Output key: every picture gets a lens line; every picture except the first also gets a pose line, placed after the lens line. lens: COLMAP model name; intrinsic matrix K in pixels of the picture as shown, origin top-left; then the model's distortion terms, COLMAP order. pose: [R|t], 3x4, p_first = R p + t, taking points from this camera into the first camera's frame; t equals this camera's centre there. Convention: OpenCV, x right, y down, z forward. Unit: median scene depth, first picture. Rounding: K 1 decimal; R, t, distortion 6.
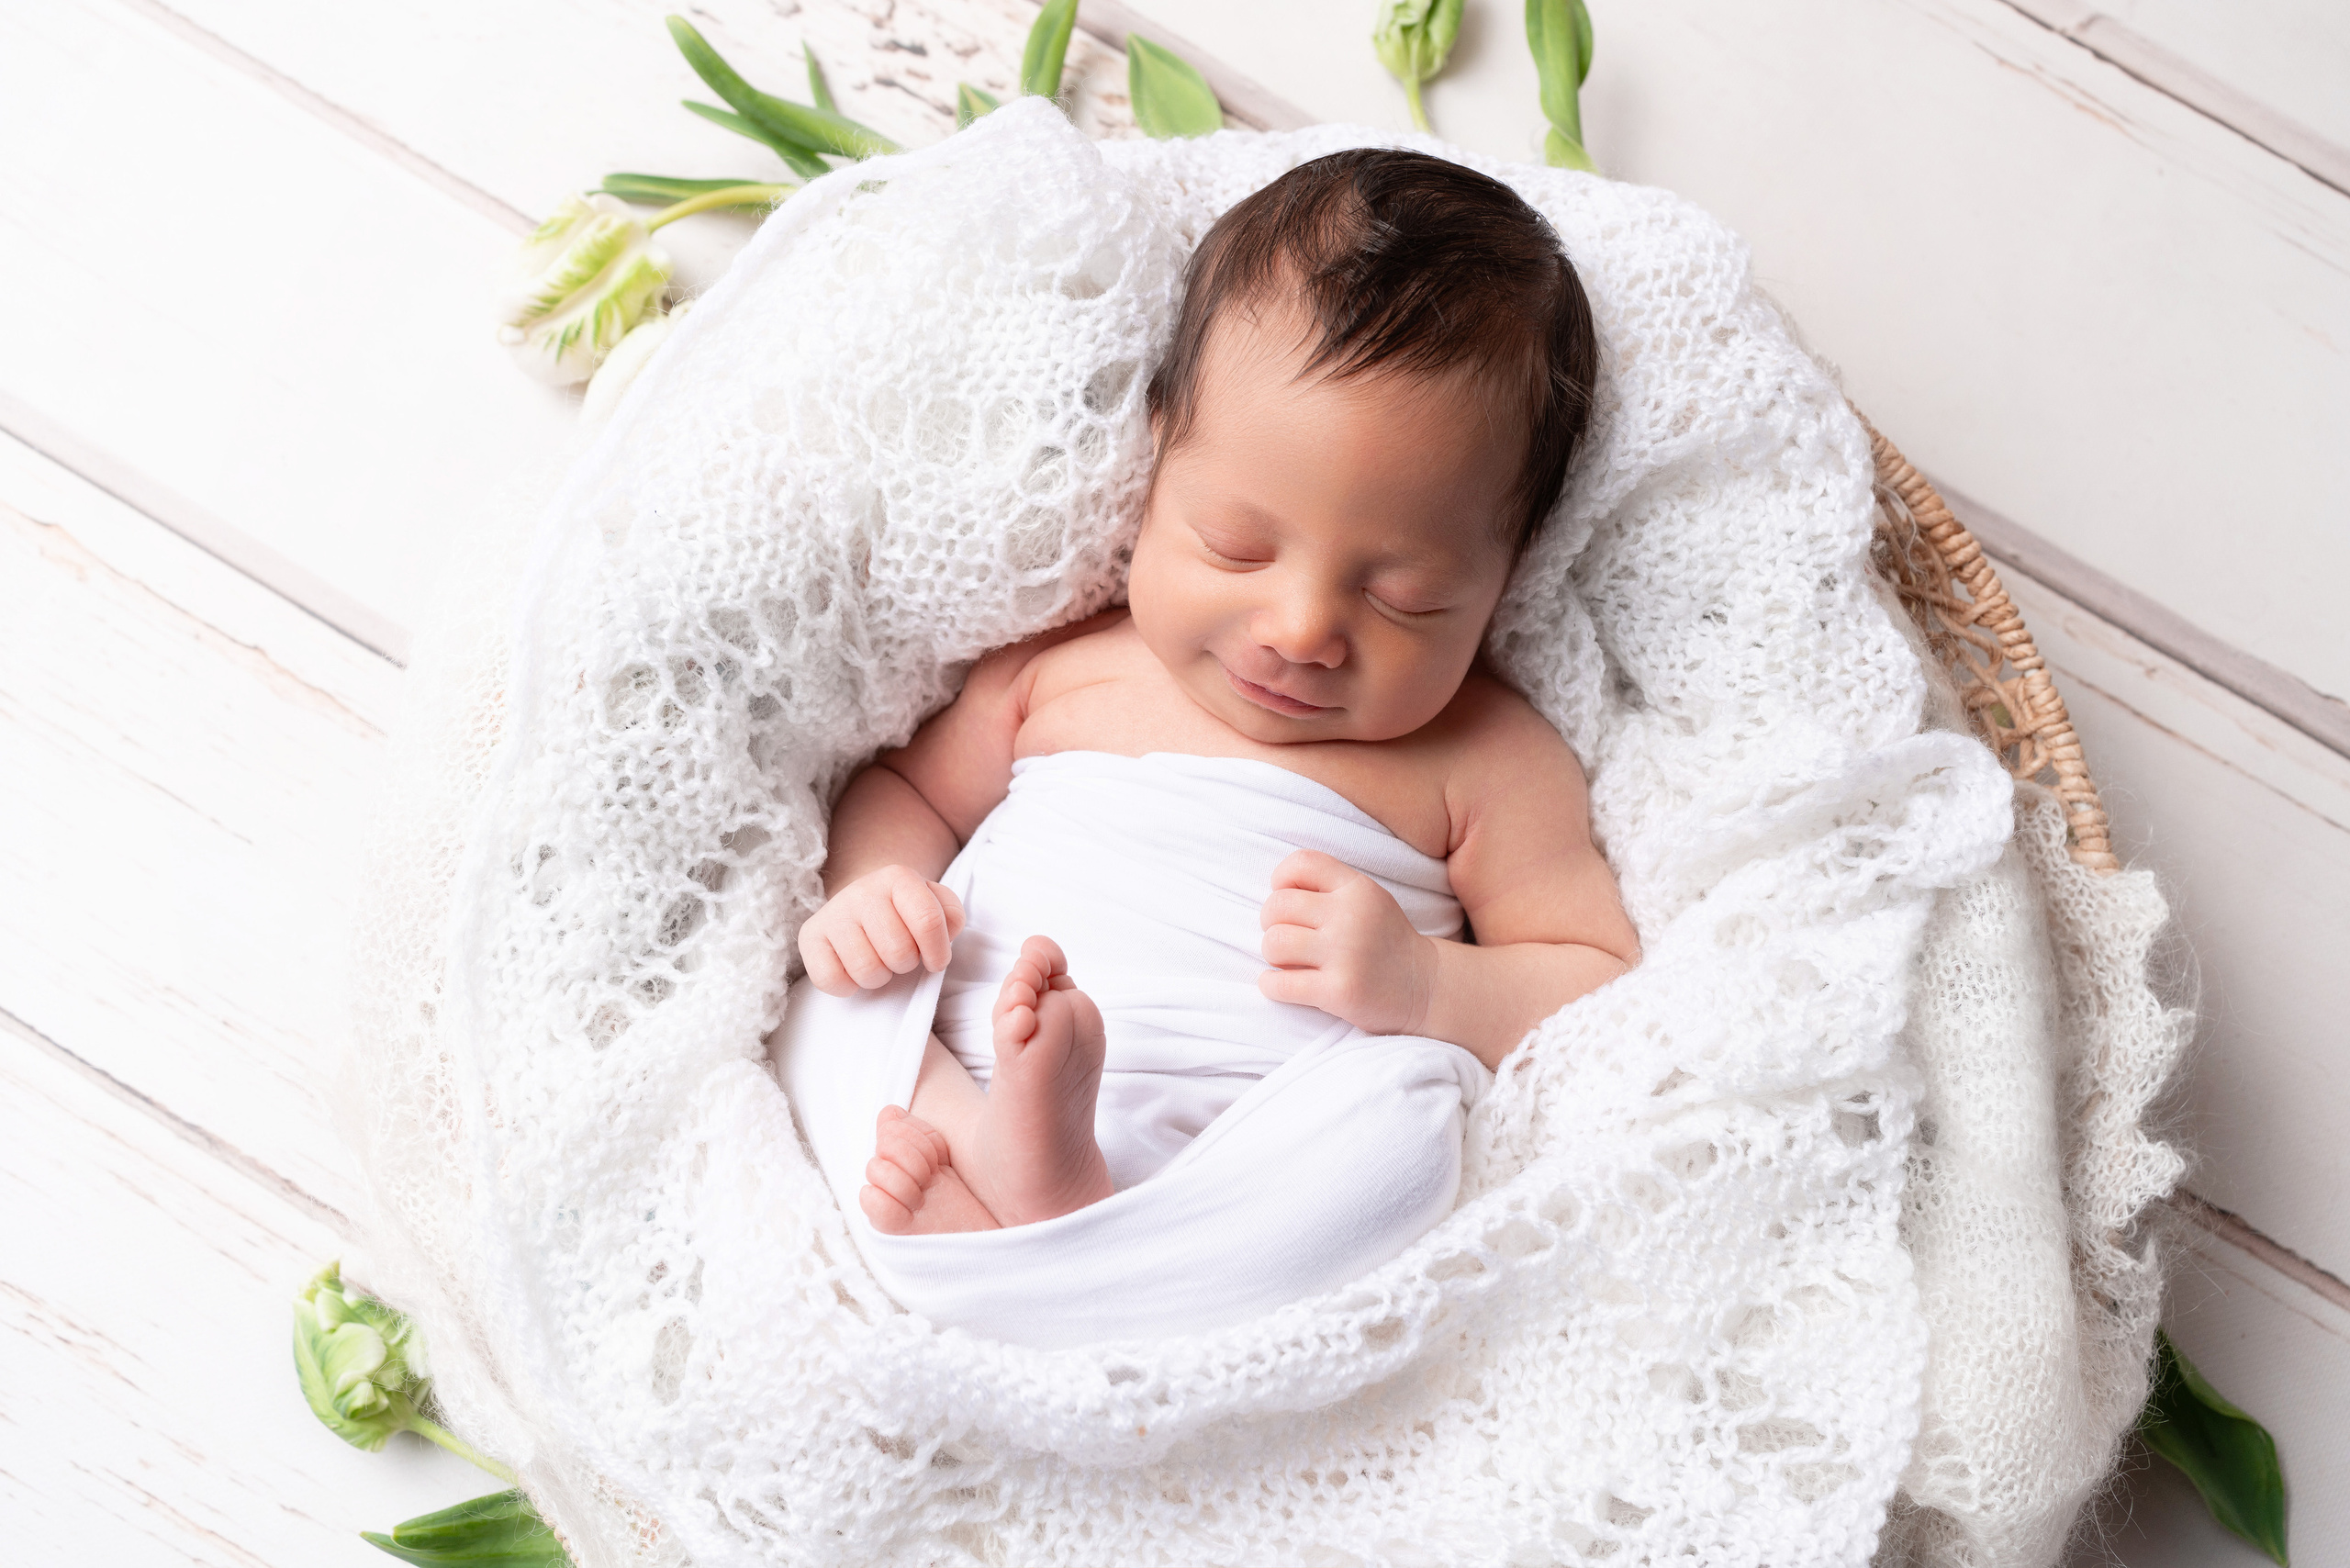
lens RADIAL K [[2423.0, 0, 1180.1], [0, 2423.0, 803.9], [0, 0, 1]] dist [-0.015998, 0.000000]
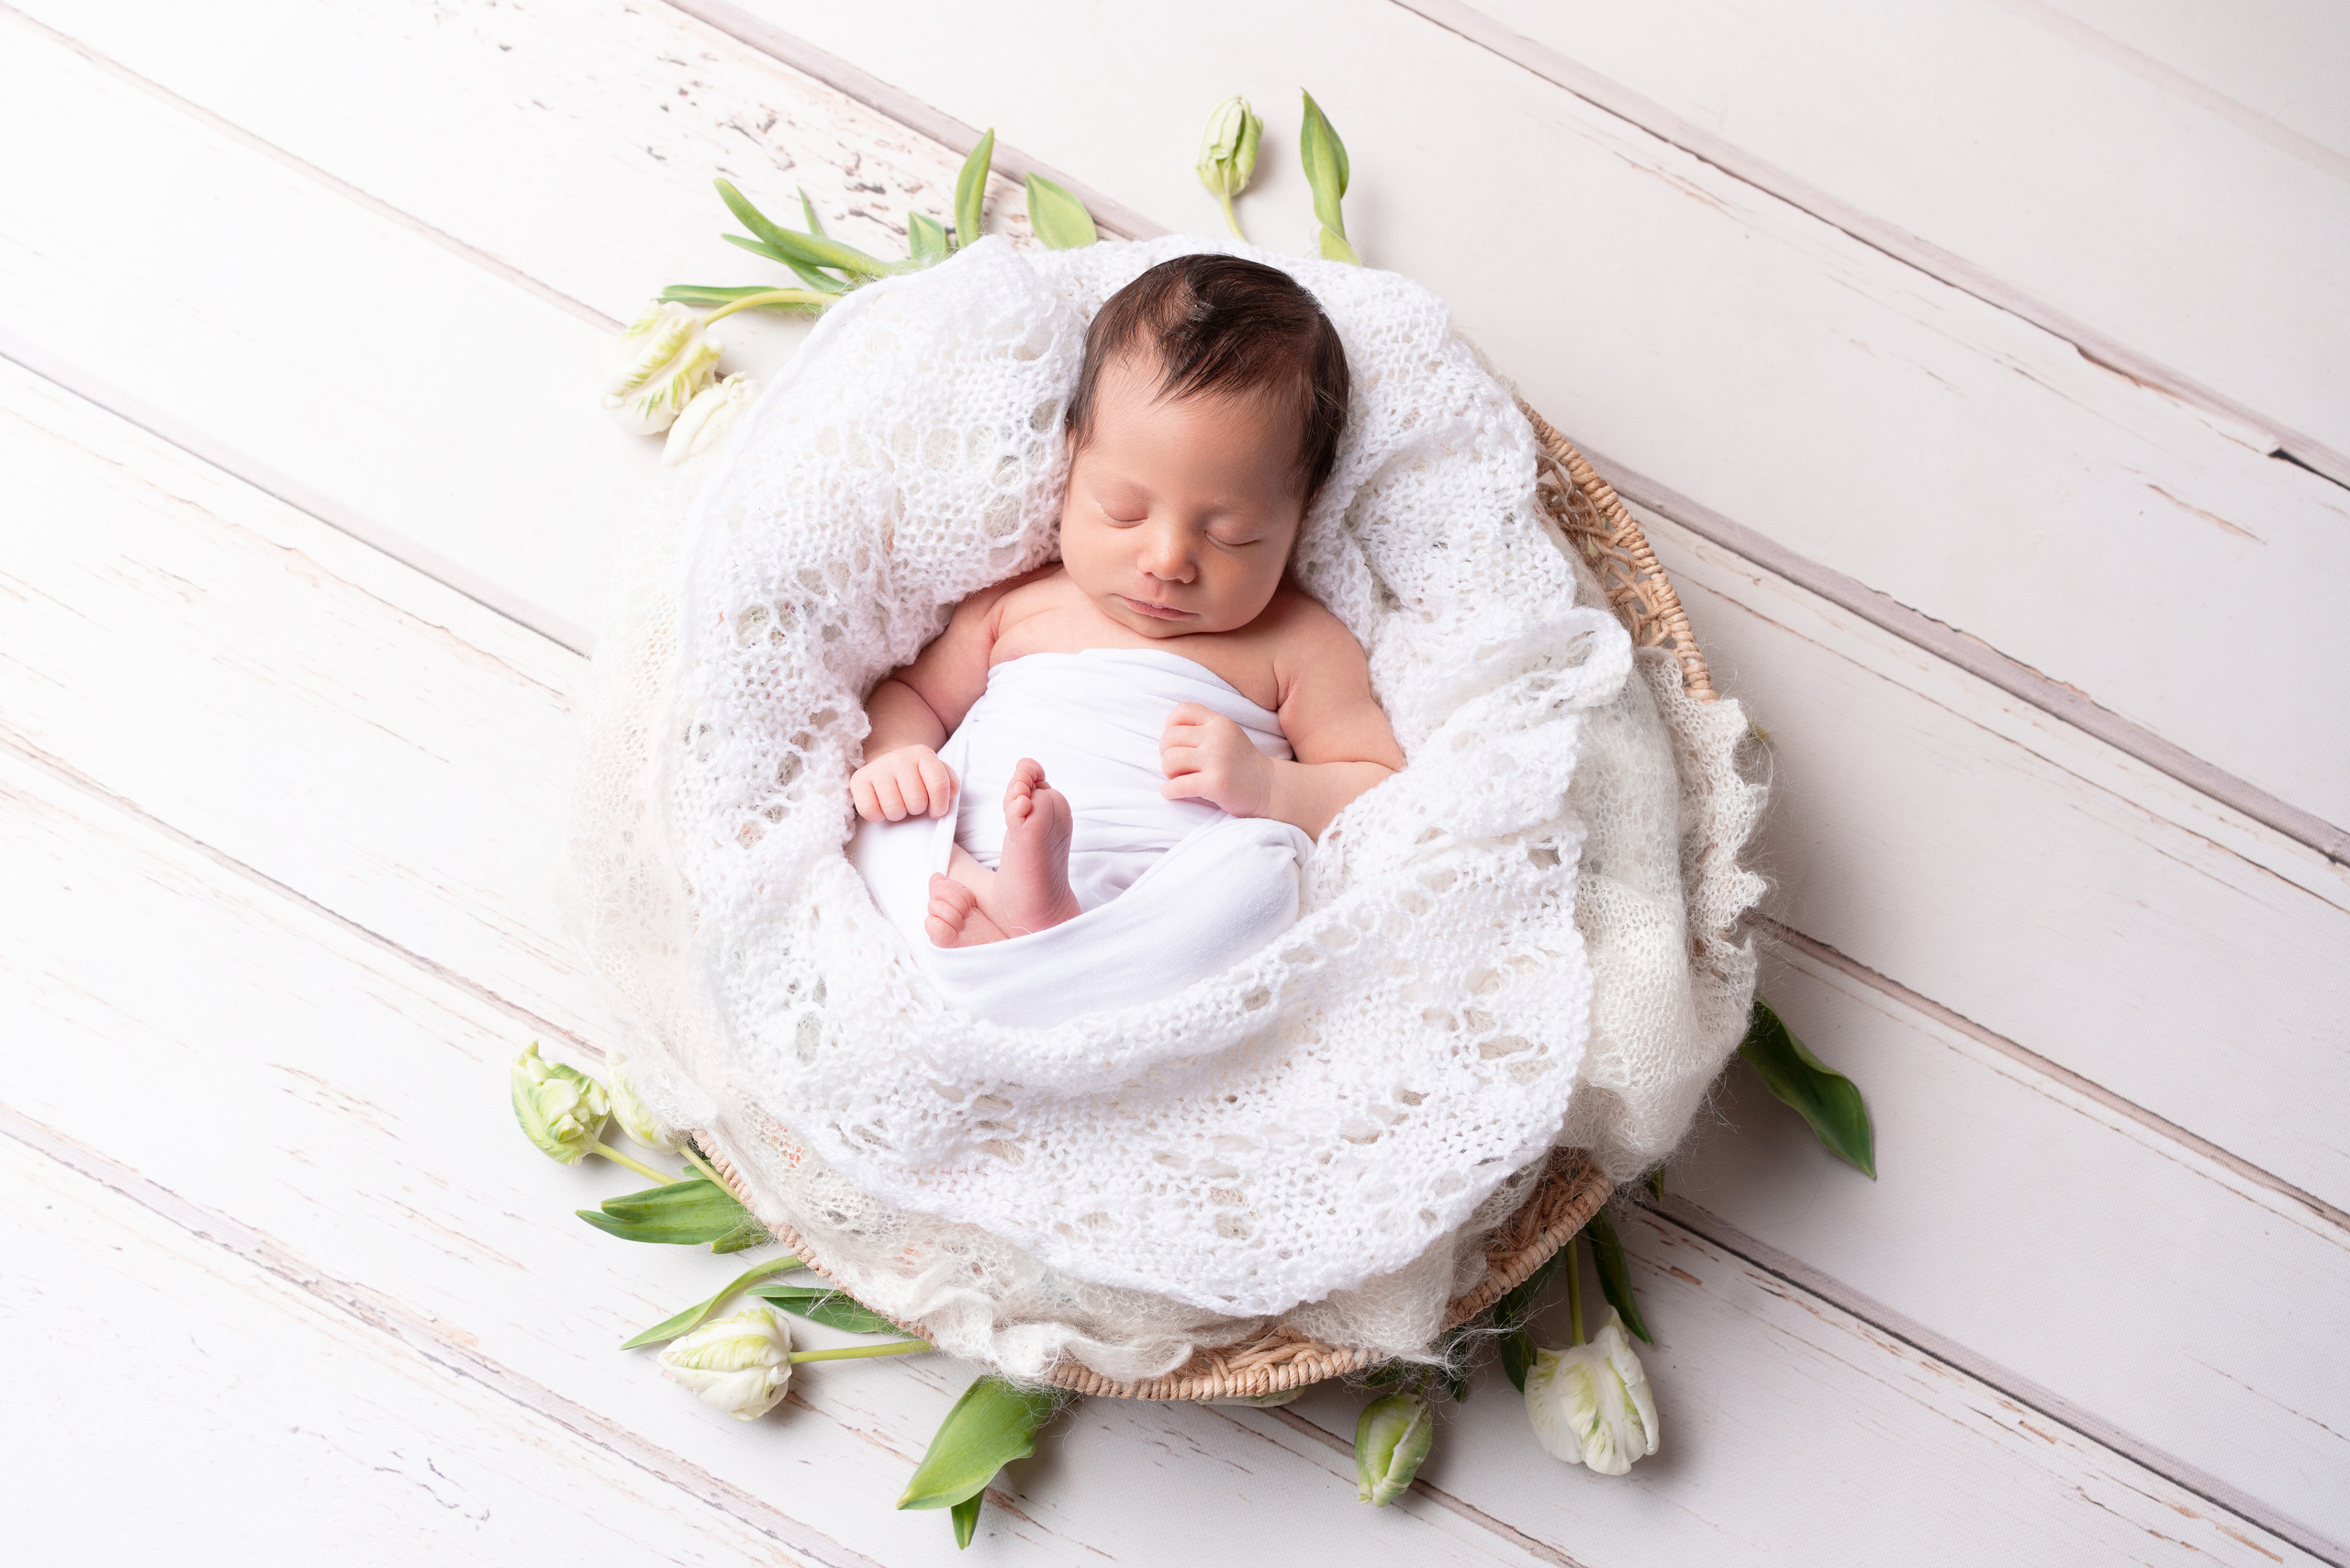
lens RADIAL K [[2423.0, 0, 1165.9], [0, 2423.0, 769.6], [0, 0, 1]] dist [-0.015998, 0.000000]
pose [[0.996771, -0.054365, 0.059090, -0.056188], [0.056128, 0.998014, -0.028582, 0.103472], [-0.057419, 0.031806, 0.997843, -0.550477]]
